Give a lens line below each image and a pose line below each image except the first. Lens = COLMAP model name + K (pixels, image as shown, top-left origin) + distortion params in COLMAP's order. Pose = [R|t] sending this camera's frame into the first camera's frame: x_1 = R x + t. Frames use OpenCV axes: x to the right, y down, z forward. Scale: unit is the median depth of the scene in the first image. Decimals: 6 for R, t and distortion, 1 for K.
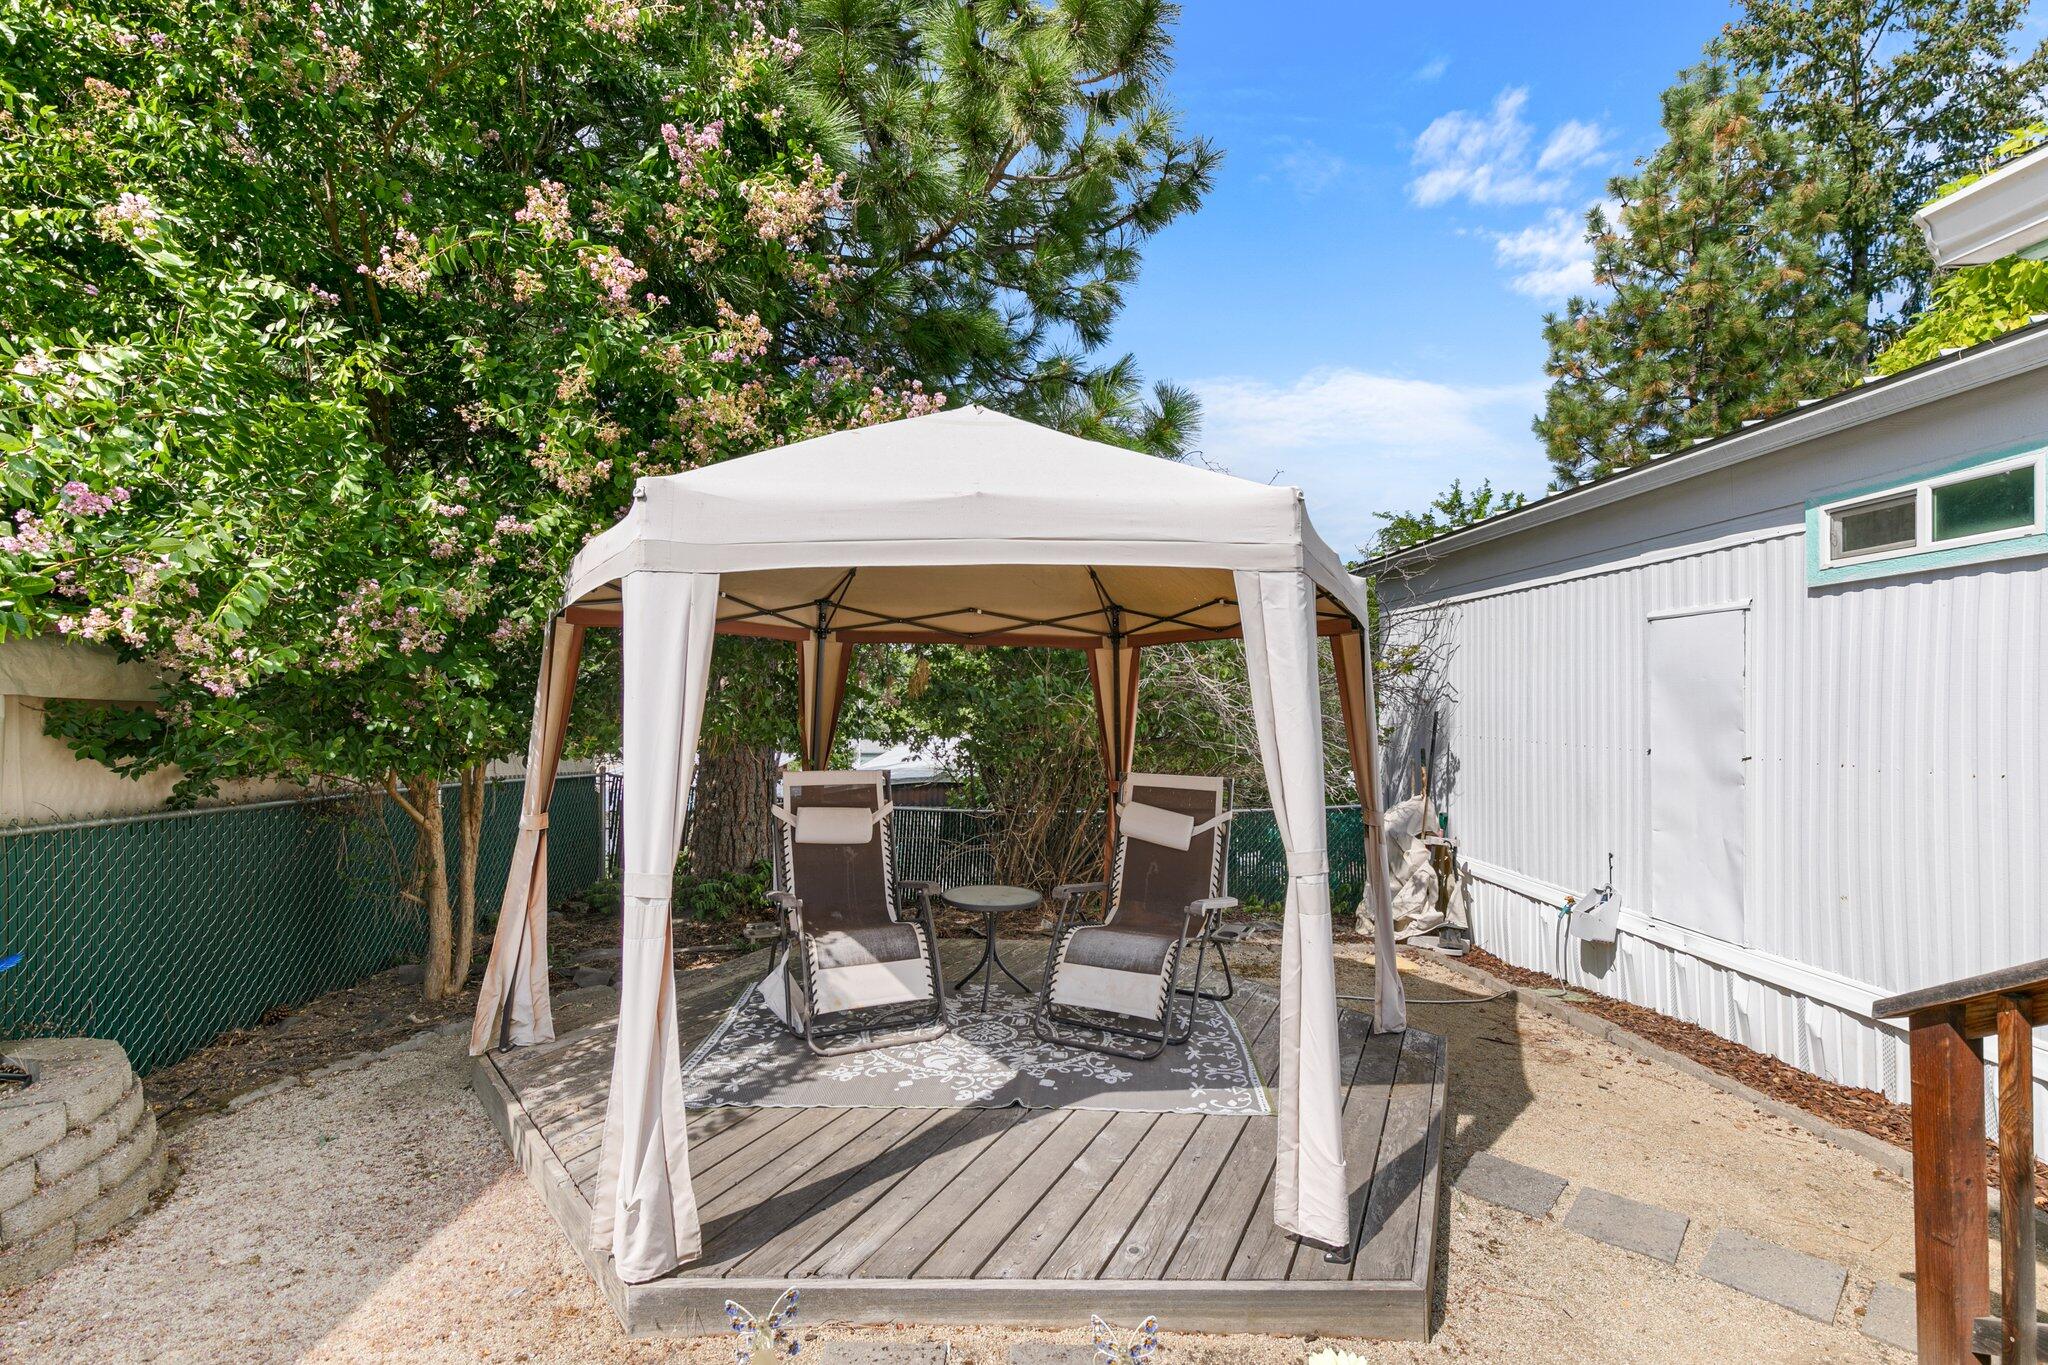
lens RADIAL K [[926.7, 0, 1042.0], [0, 926.7, 695.5], [0, 0, 1]] dist [0.010568, -0.003330]
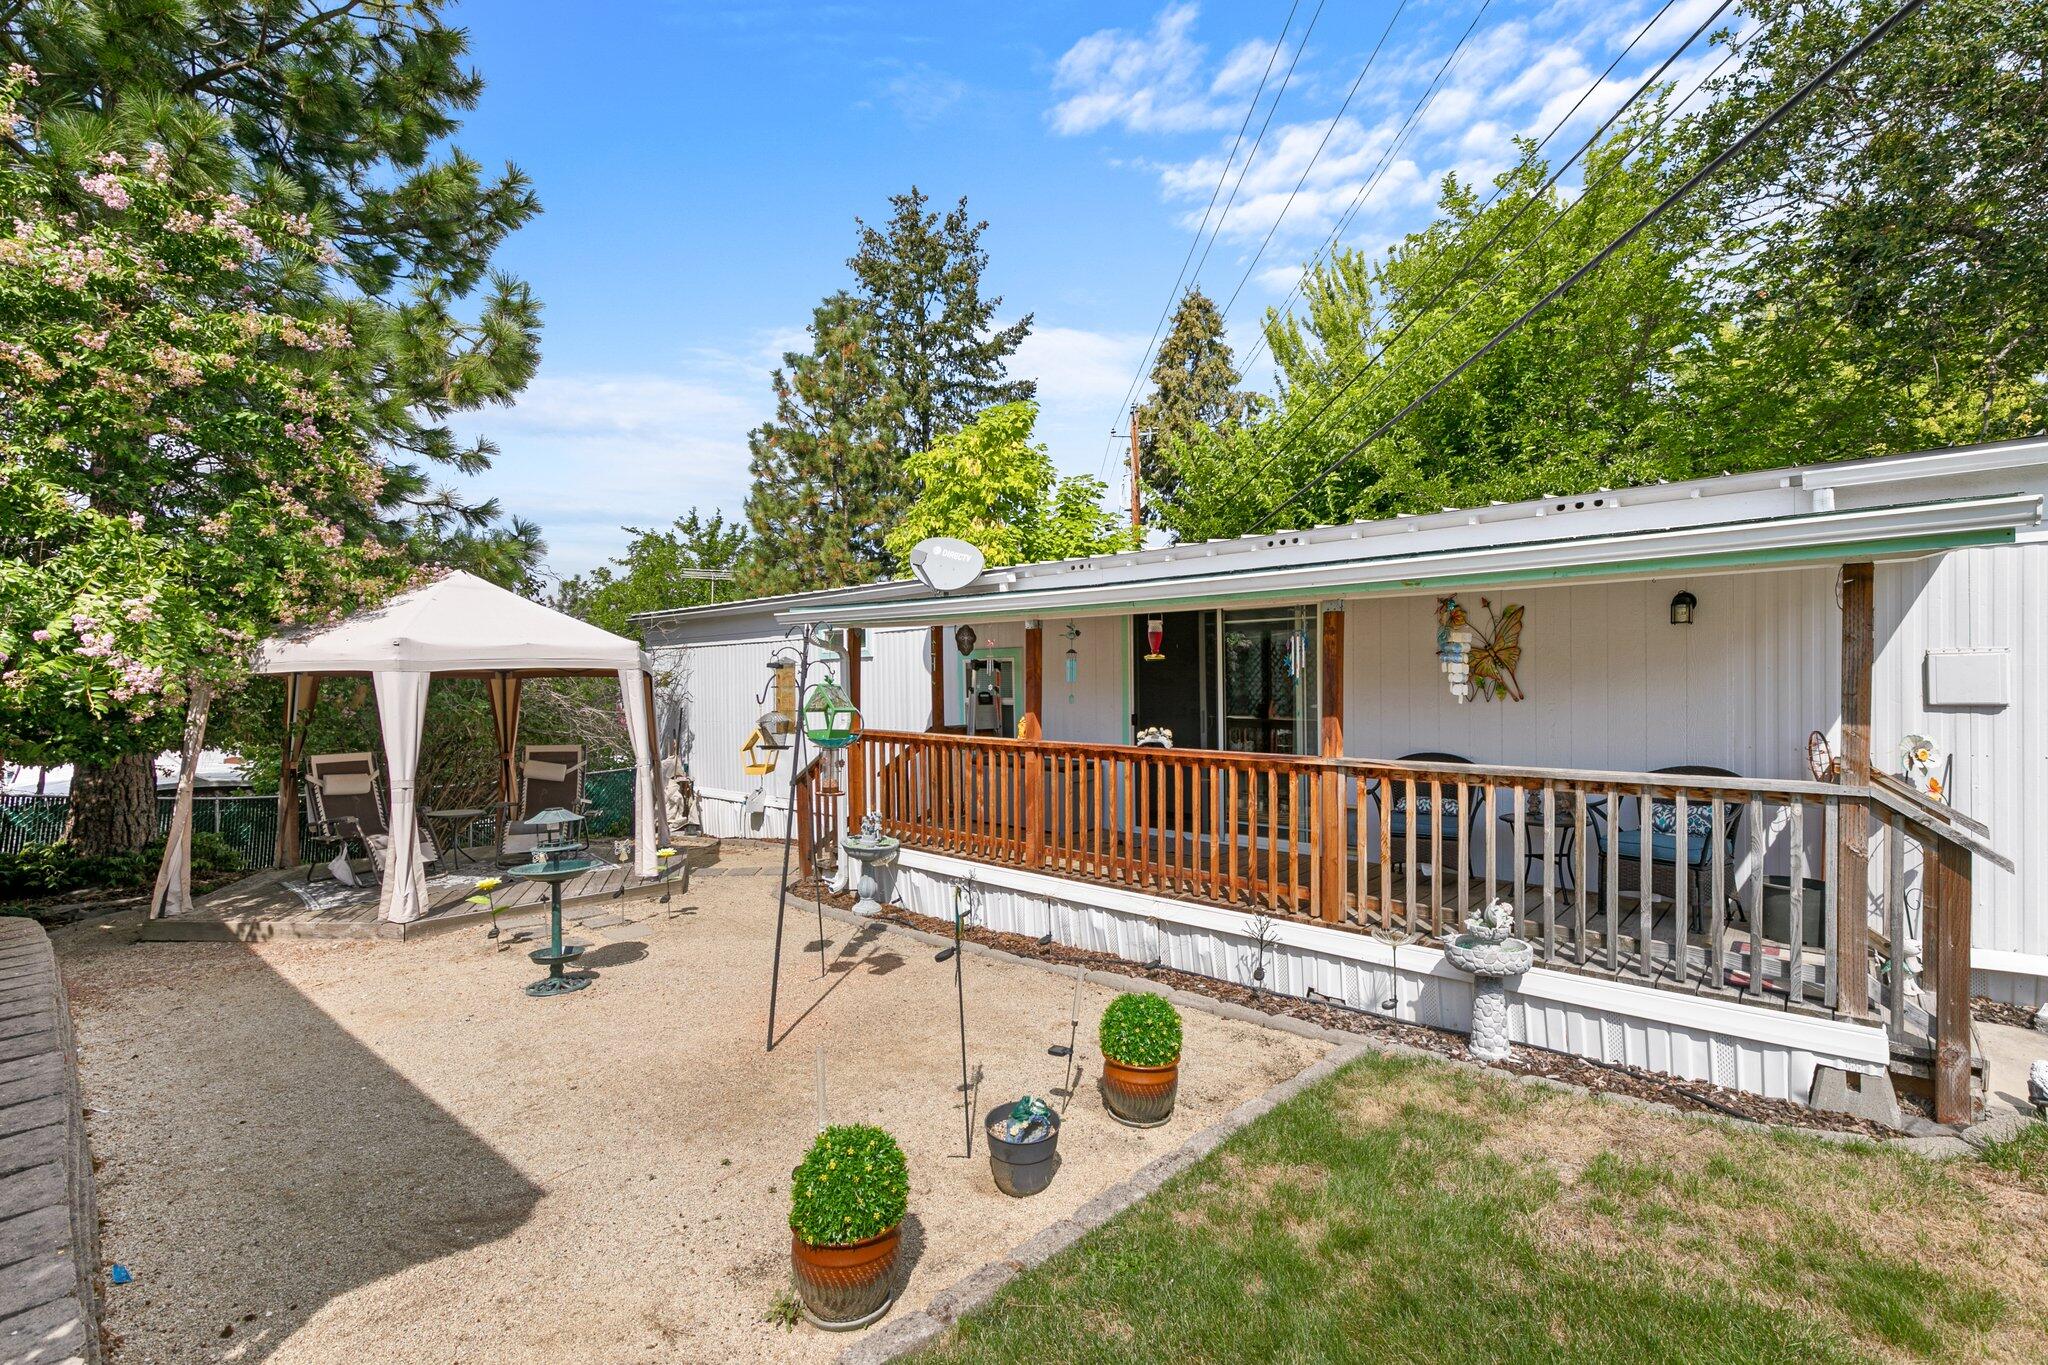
lens RADIAL K [[926.7, 0, 1035.2], [0, 926.7, 689.3], [0, 0, 1]] dist [0.010568, -0.003330]
pose [[0.719135, -0.013669, 0.694735, -0.335126], [0.009421, 0.999906, 0.009922, -0.029807], [-0.694806, -0.000590, 0.719197, -0.778464]]
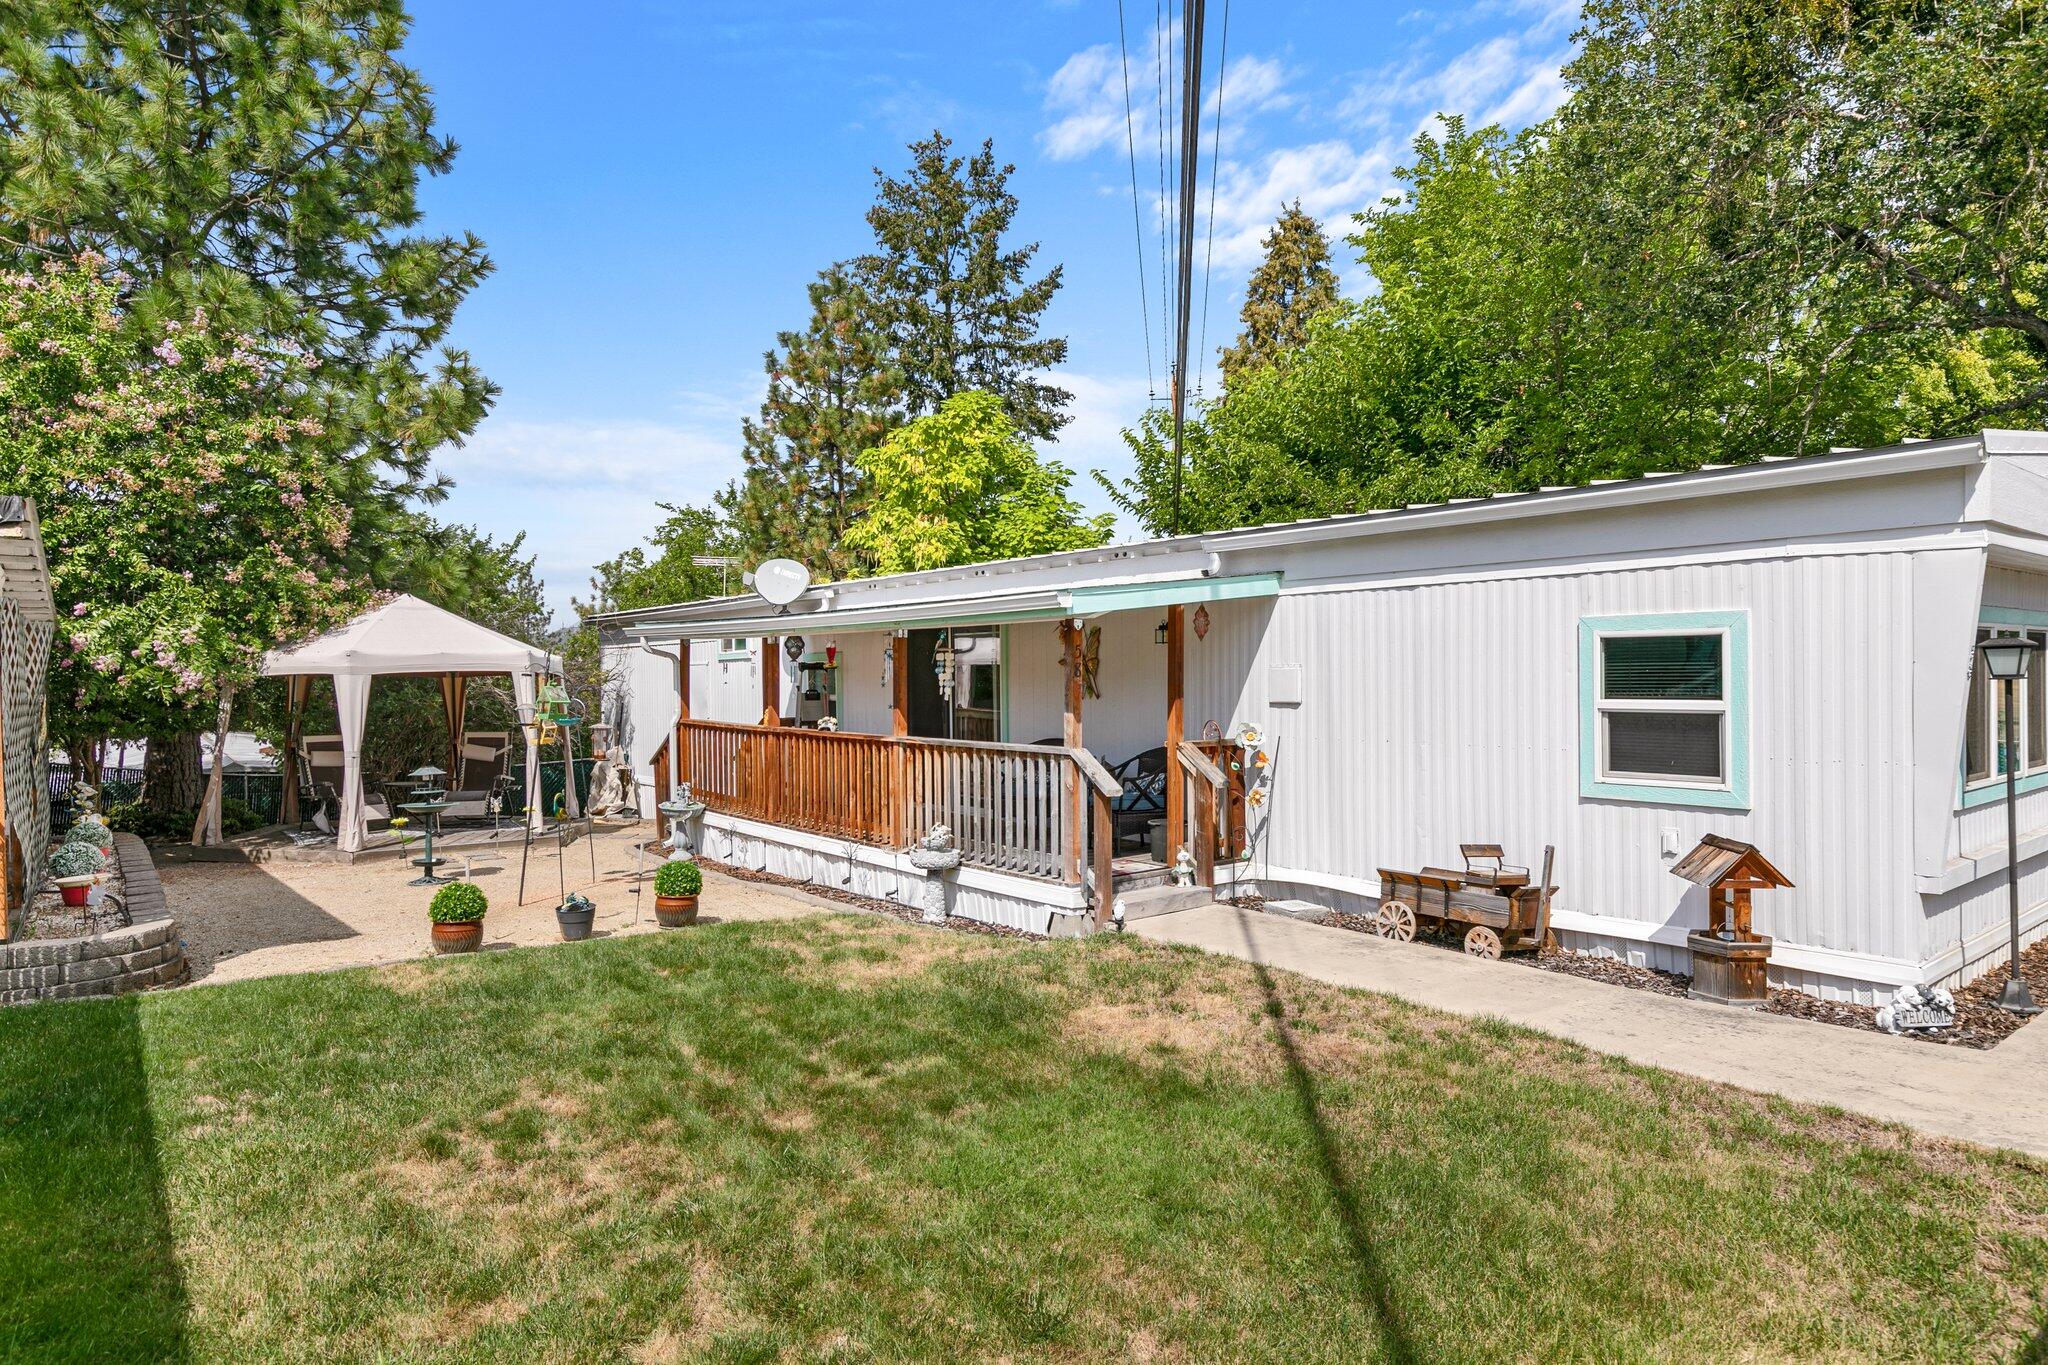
lens RADIAL K [[1217.1, 0, 1034.1], [0, 1217.1, 691.2], [0, 0, 1]] dist [0.002255, 0.003217]
pose [[0.820231, -0.015597, 0.571820, -0.337493], [0.008313, 0.999848, 0.015347, -0.039169], [-0.571972, -0.007835, 0.820236, -1.635201]]
